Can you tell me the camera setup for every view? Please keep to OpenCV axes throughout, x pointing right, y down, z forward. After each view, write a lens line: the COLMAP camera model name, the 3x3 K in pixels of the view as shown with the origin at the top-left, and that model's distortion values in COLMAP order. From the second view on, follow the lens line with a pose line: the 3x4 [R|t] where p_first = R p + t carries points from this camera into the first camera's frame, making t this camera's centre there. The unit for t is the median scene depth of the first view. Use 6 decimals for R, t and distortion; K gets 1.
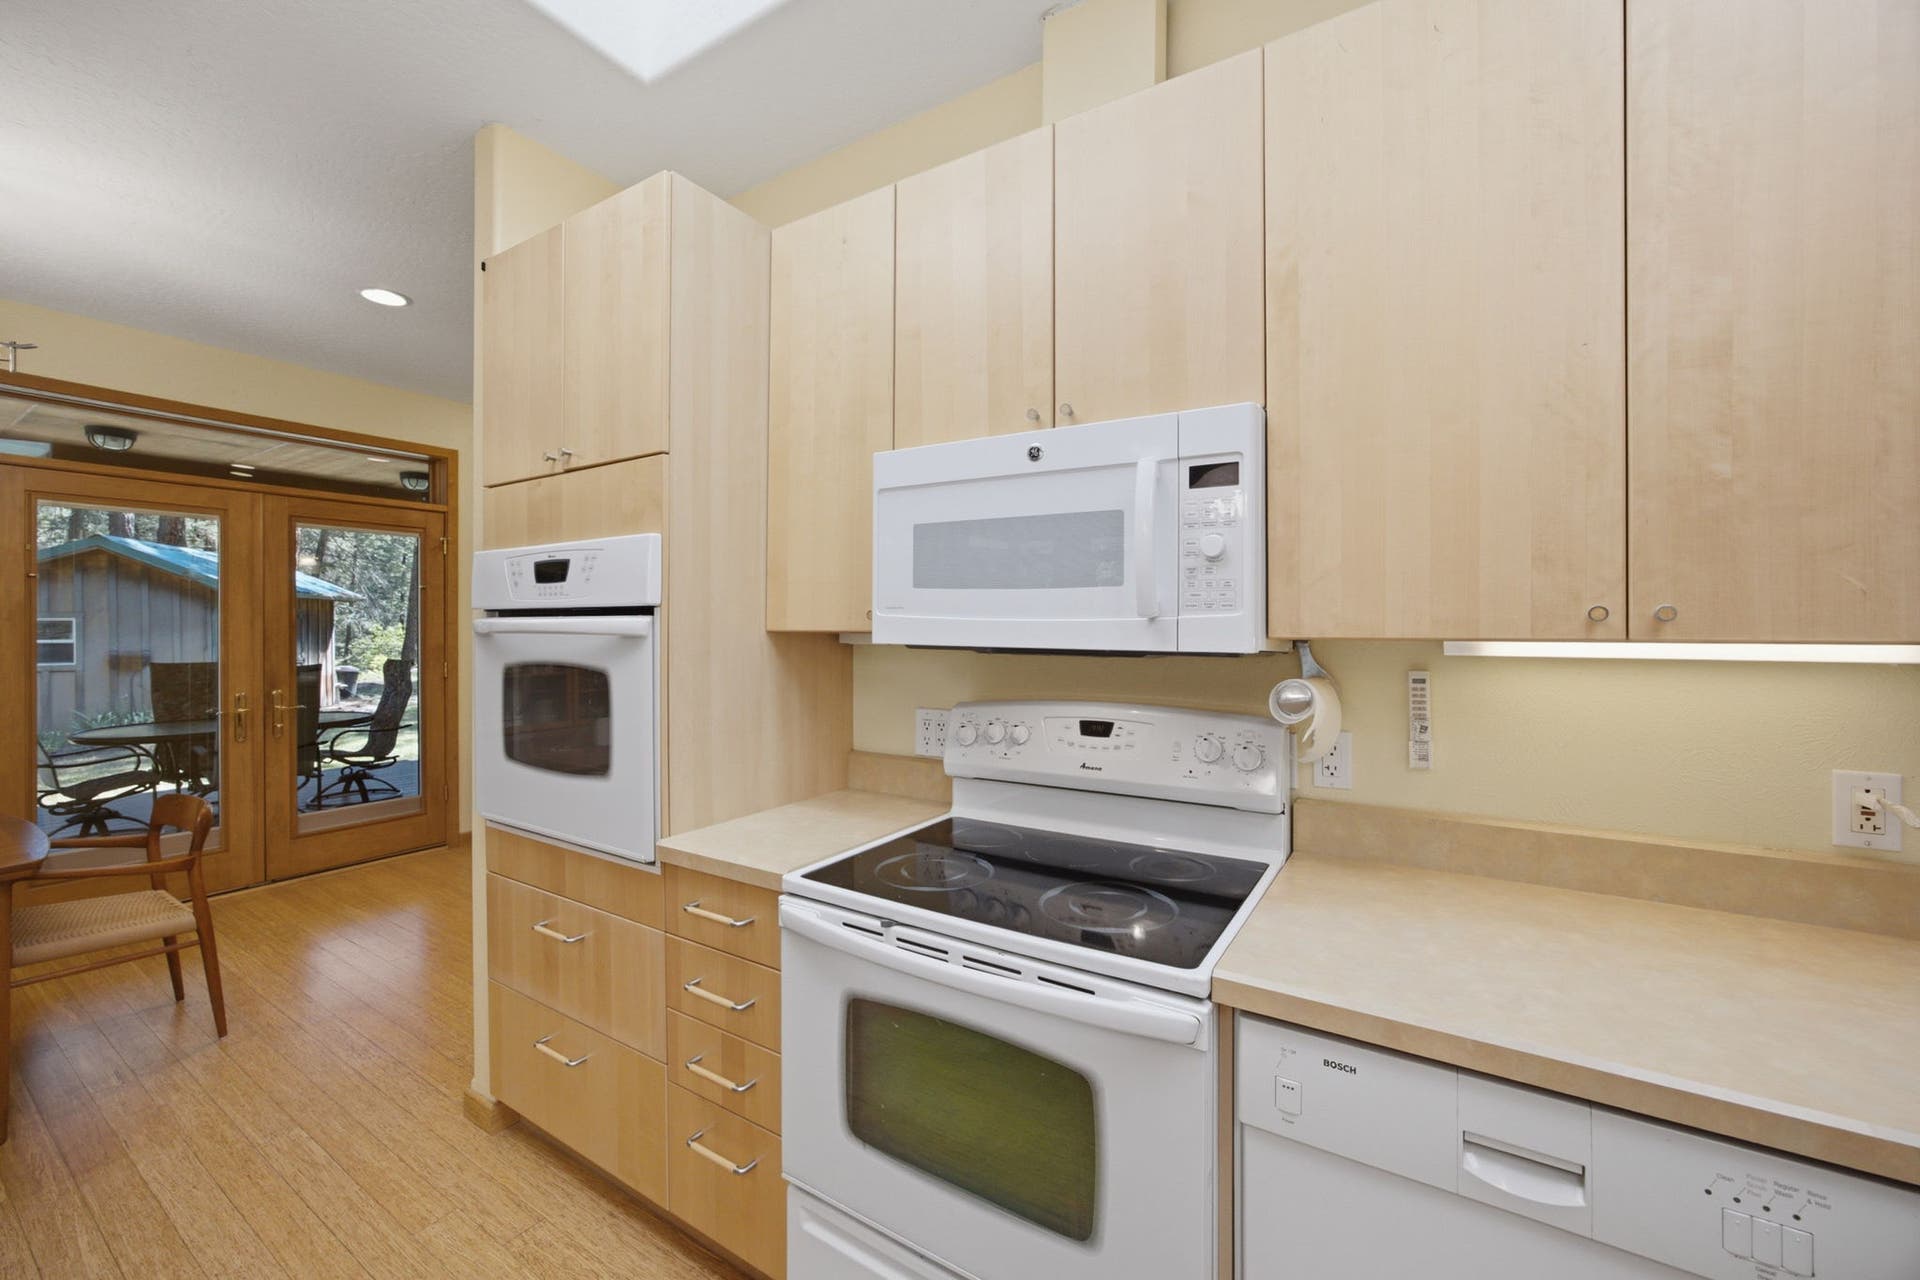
lens RADIAL K [[739.5, 0, 960.1], [0, 739.5, 628.8], [0, 0, 1]] dist [-0.033435, 0.010593]
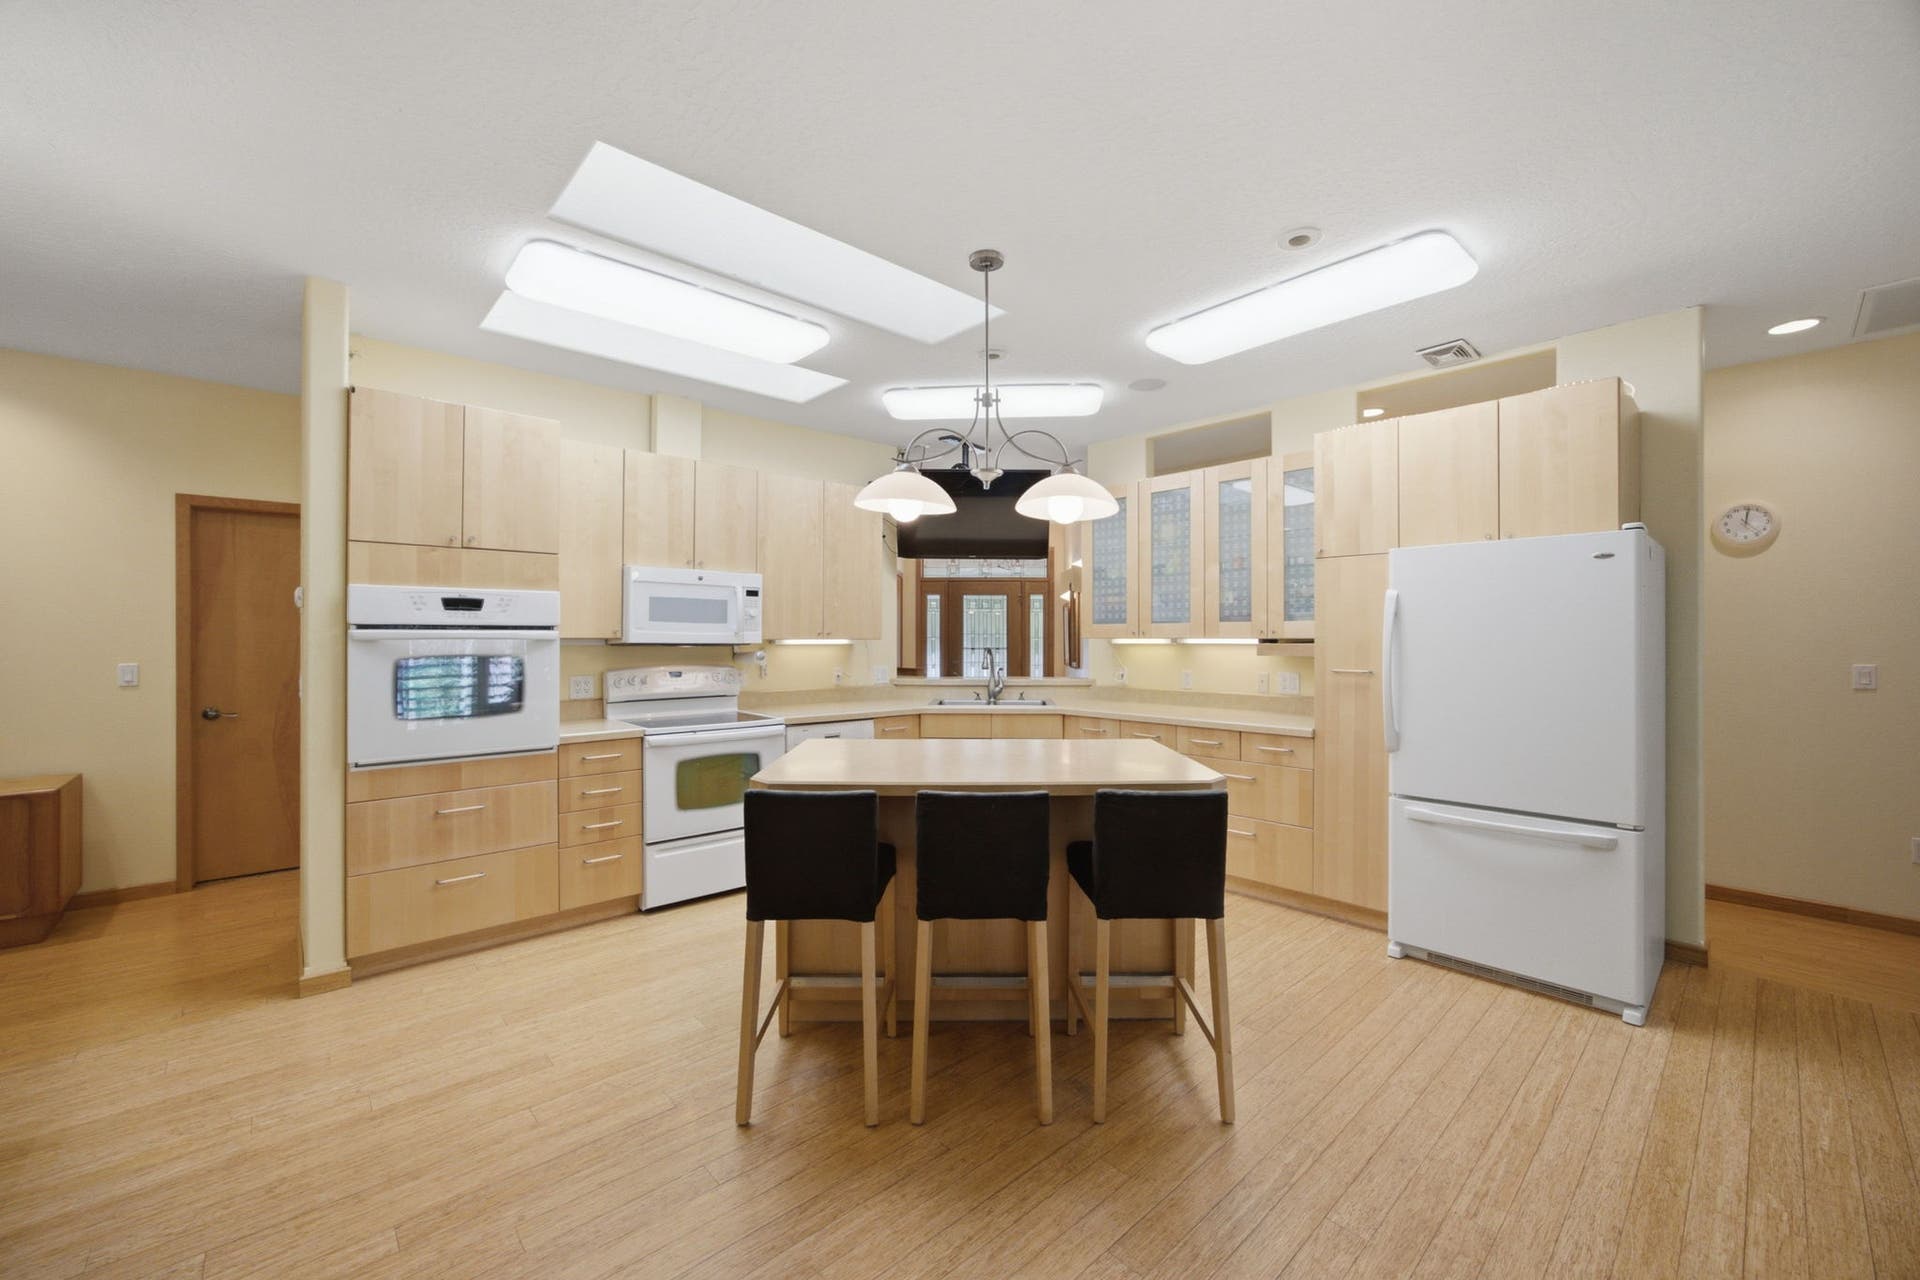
lens RADIAL K [[739.5, 0, 960.1], [0, 739.5, 628.8], [0, 0, 1]] dist [-0.033435, 0.010593]
pose [[0.249904, 0.010595, 0.968213, -2.235914], [0.004149, 0.999919, -0.012013, 0.008049], [-0.968262, 0.007019, 0.249840, -0.678377]]
